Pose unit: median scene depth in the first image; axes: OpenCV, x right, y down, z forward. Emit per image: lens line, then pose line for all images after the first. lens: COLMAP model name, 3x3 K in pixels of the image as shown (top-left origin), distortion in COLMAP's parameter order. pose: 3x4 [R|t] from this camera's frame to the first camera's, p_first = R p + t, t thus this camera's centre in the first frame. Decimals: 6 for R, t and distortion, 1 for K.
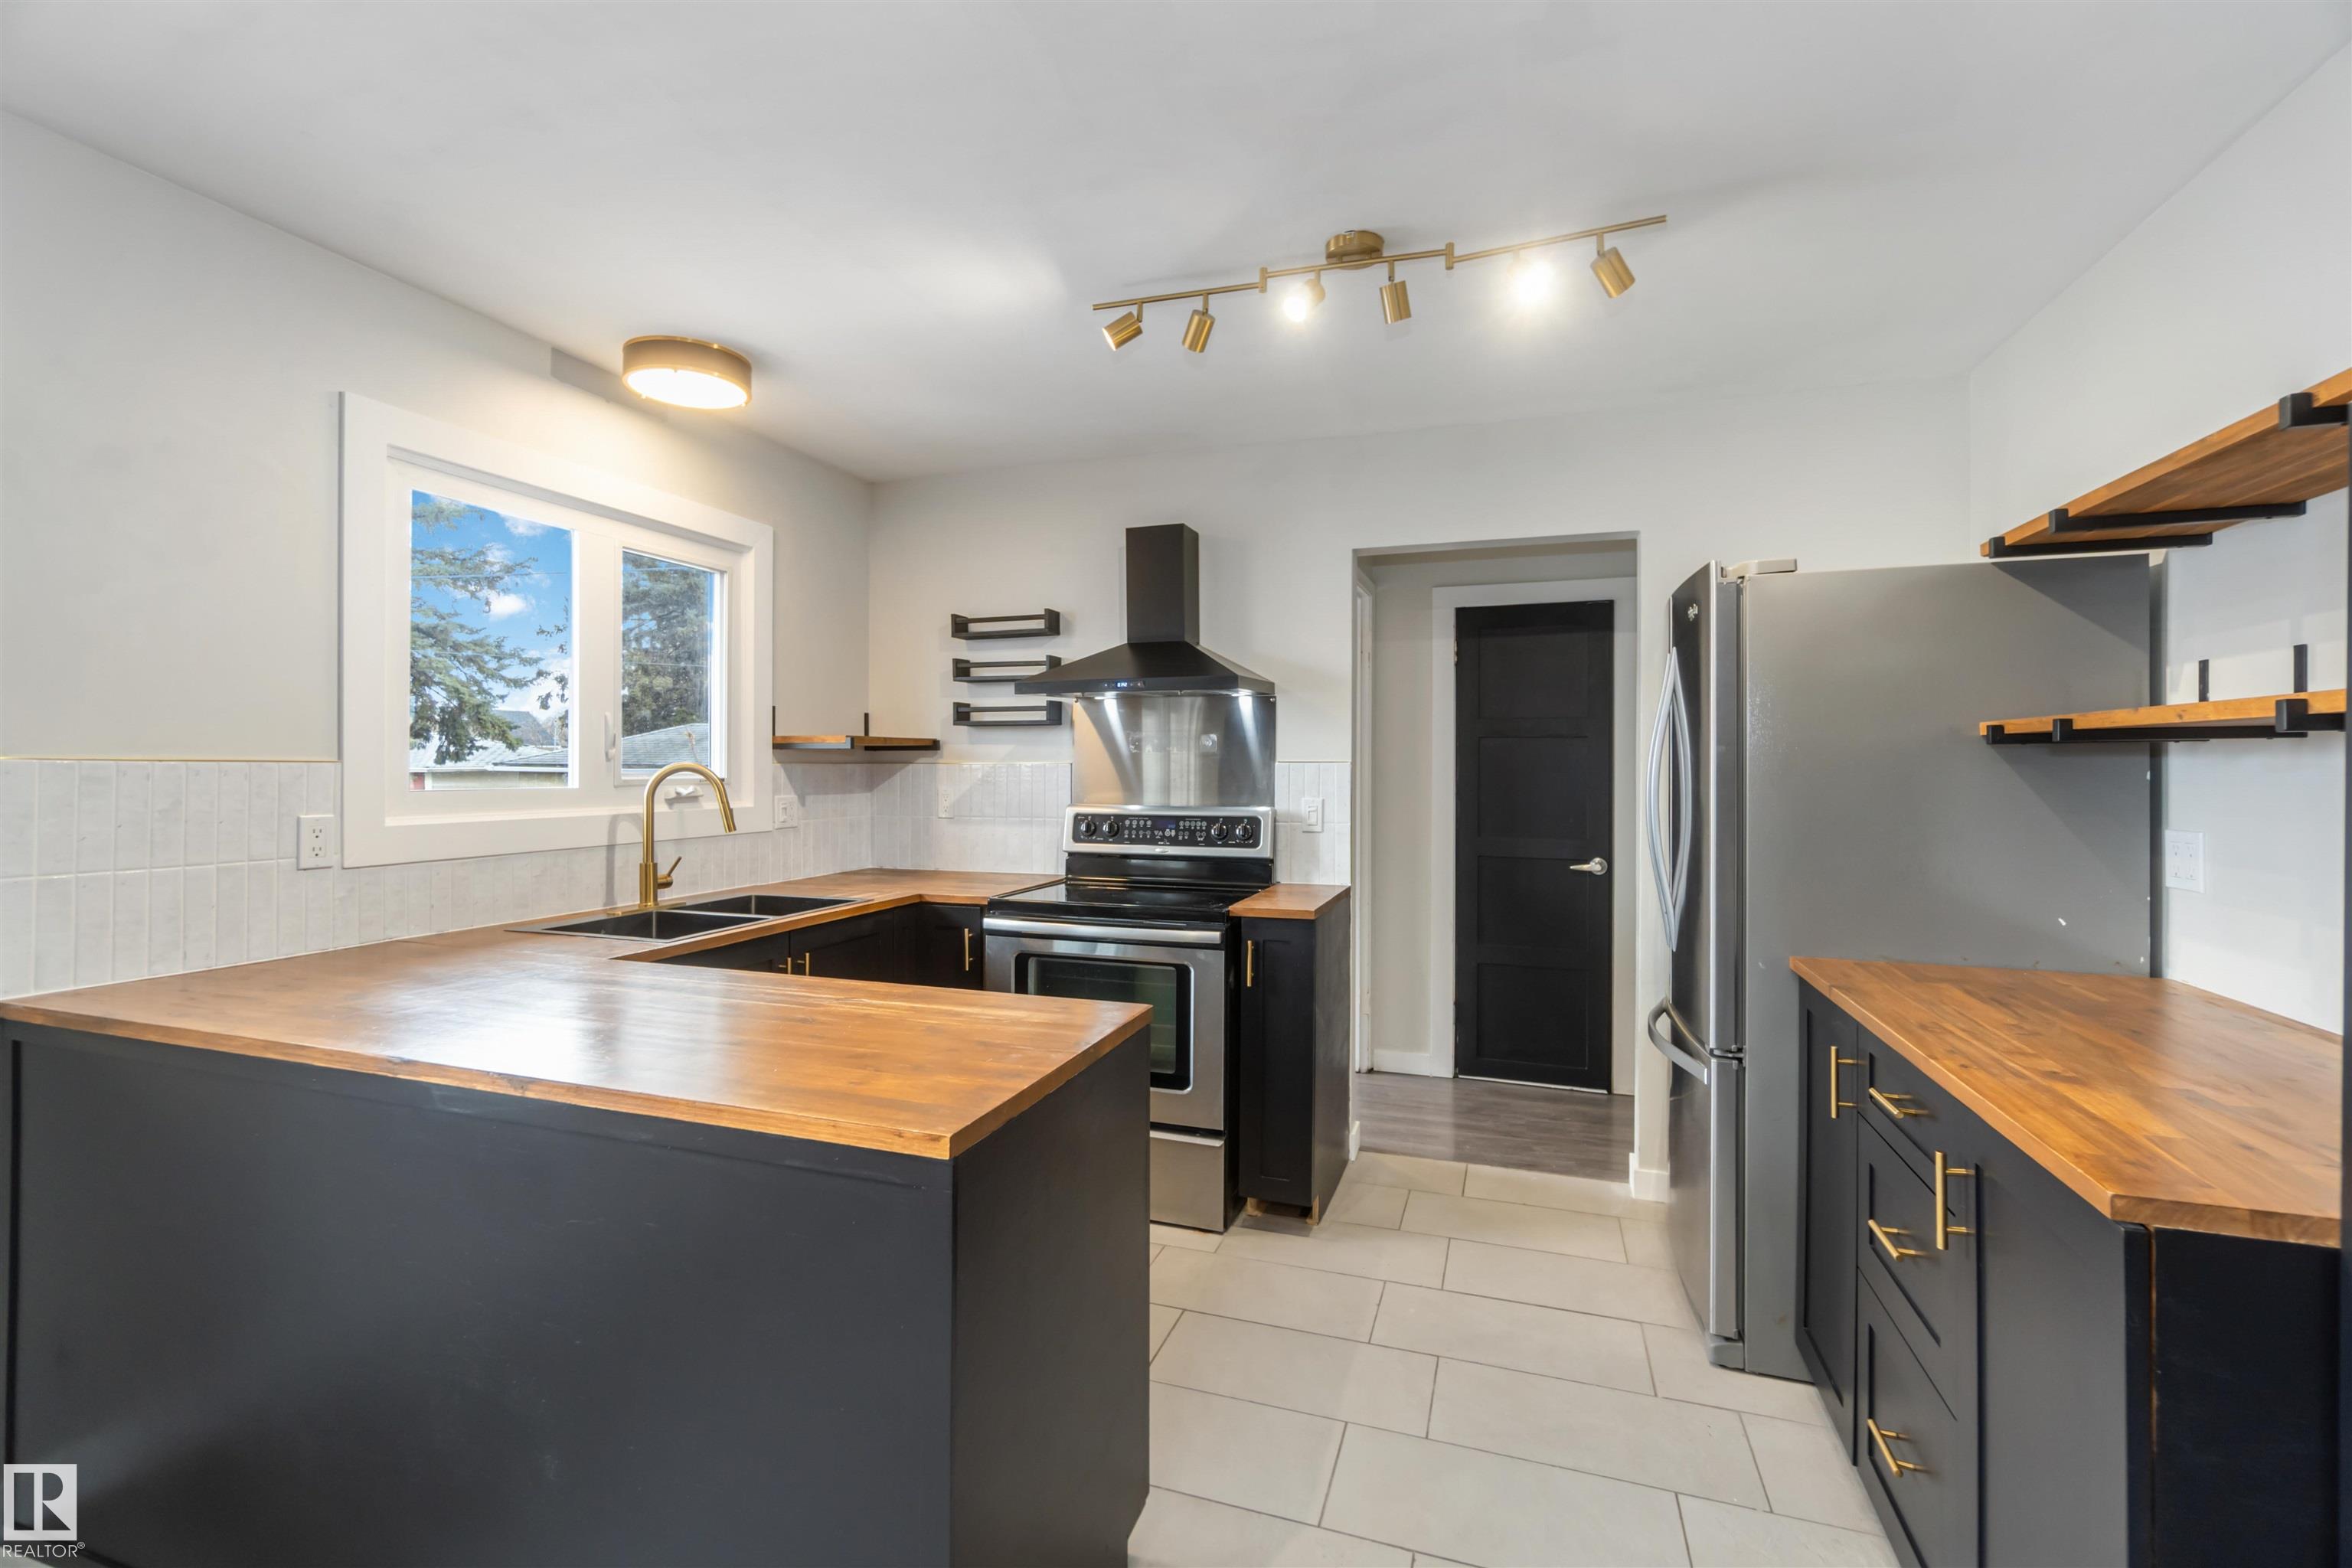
lens RADIAL K [[1025.2, 0, 1169.1], [0, 1025.2, 763.9], [0, 0, 1]] dist [-0.004873, 0.000677]
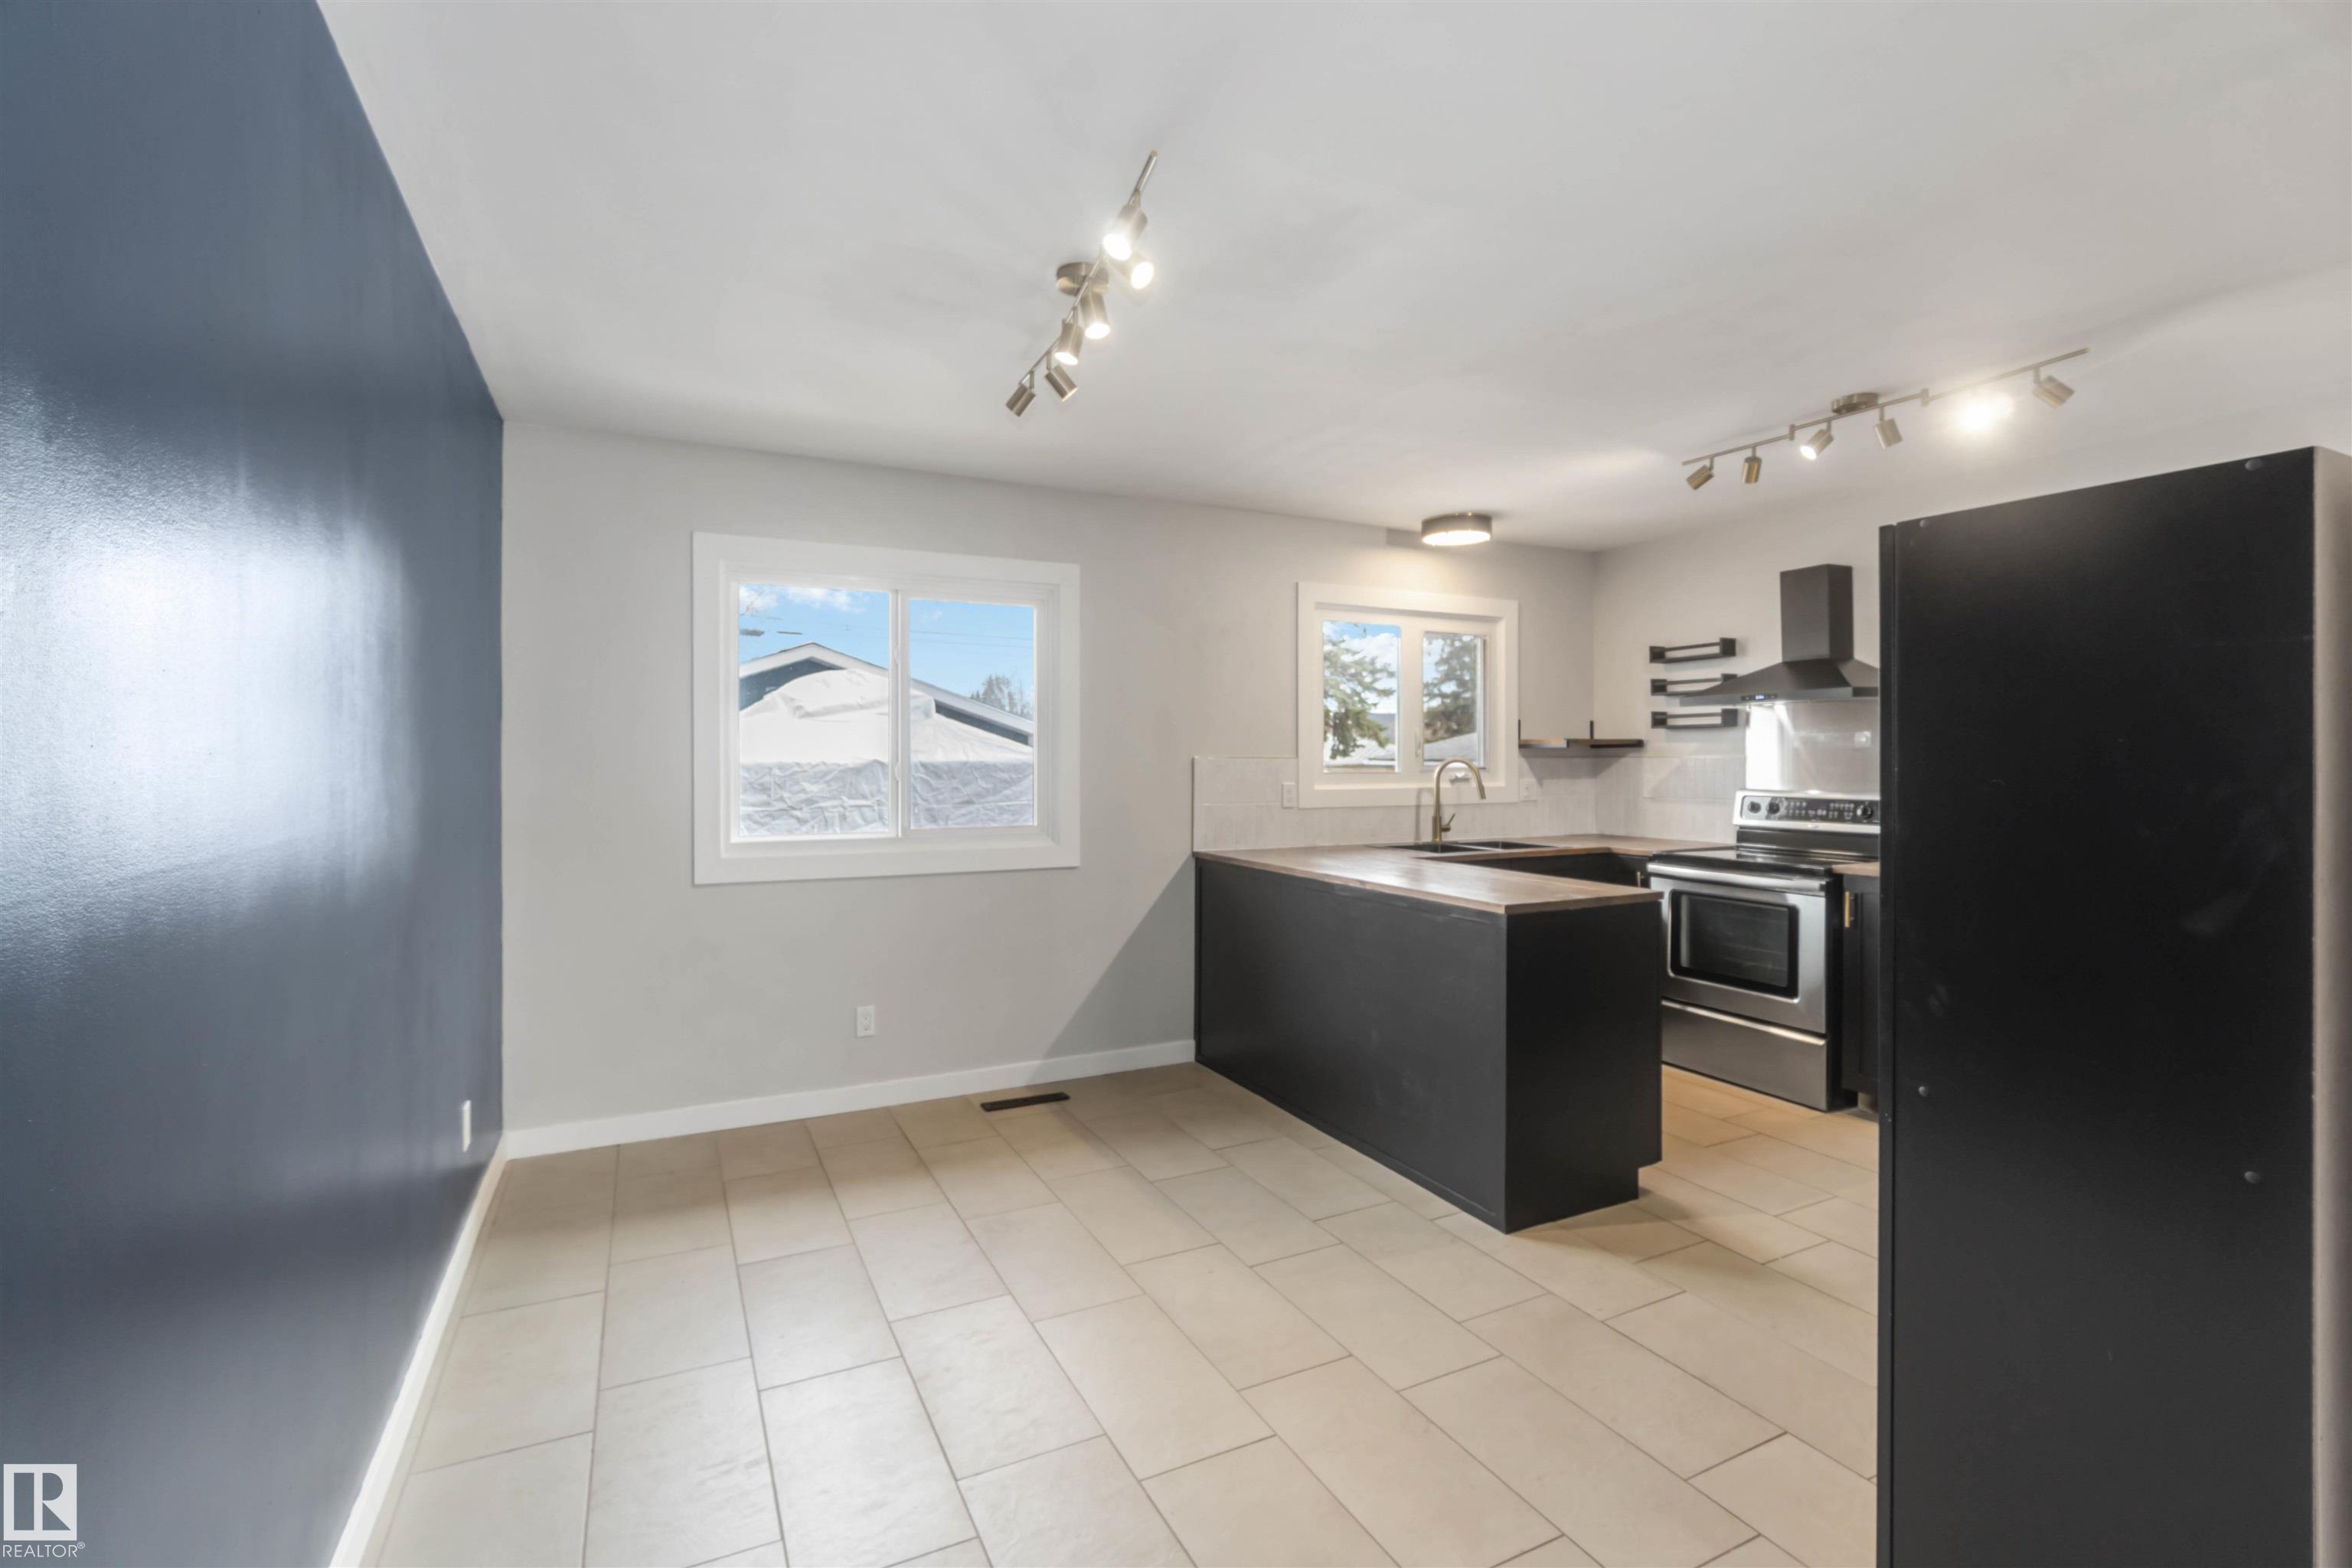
lens RADIAL K [[1040.8, 0, 1173.6], [0, 1040.8, 763.4], [0, 0, 1]] dist [-0.000903, 0.000027]
pose [[0.717011, -0.000635, -0.697062, 0.322639], [0.004522, 0.999983, 0.003742, -0.000130], [0.697047, -0.005835, 0.717002, -0.459275]]
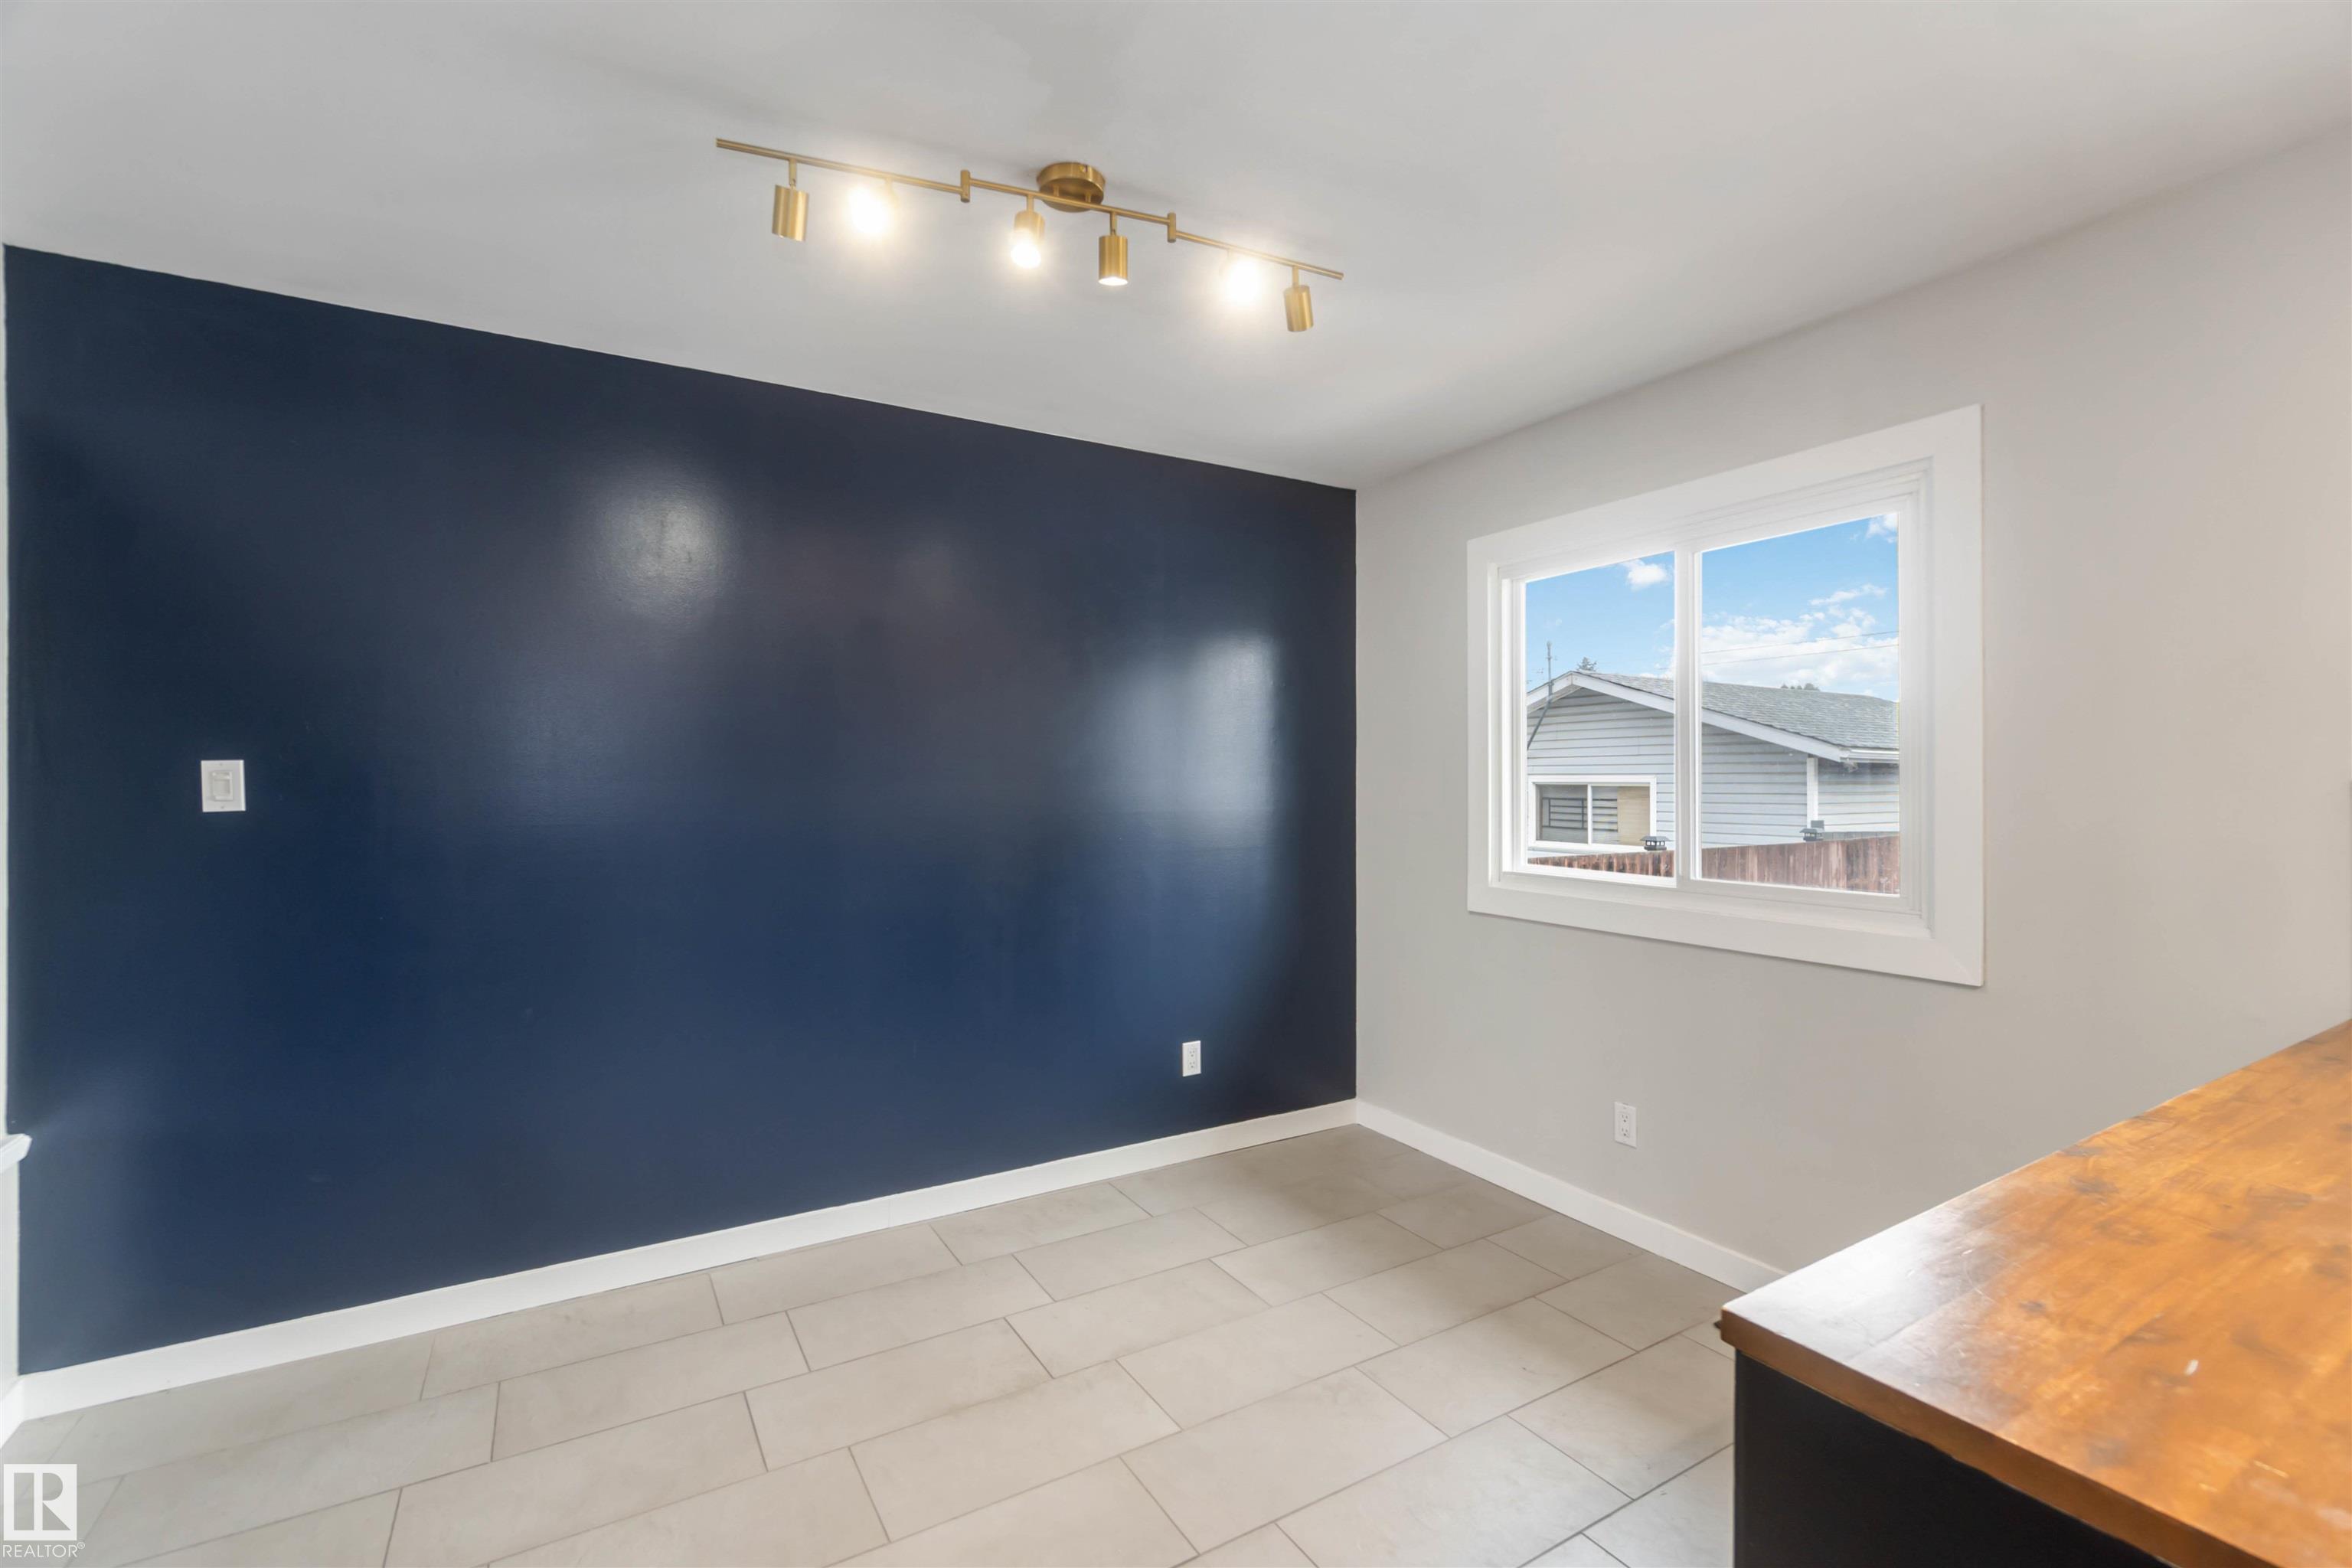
lens RADIAL K [[1025.2, 0, 1169.1], [0, 1025.2, 763.9], [0, 0, 1]] dist [-0.004873, 0.000677]
pose [[-0.648440, -0.012729, -0.761159, 0.181524], [0.000118, 0.999859, -0.016821, 0.000236], [0.761266, -0.010997, -0.648347, 0.381310]]
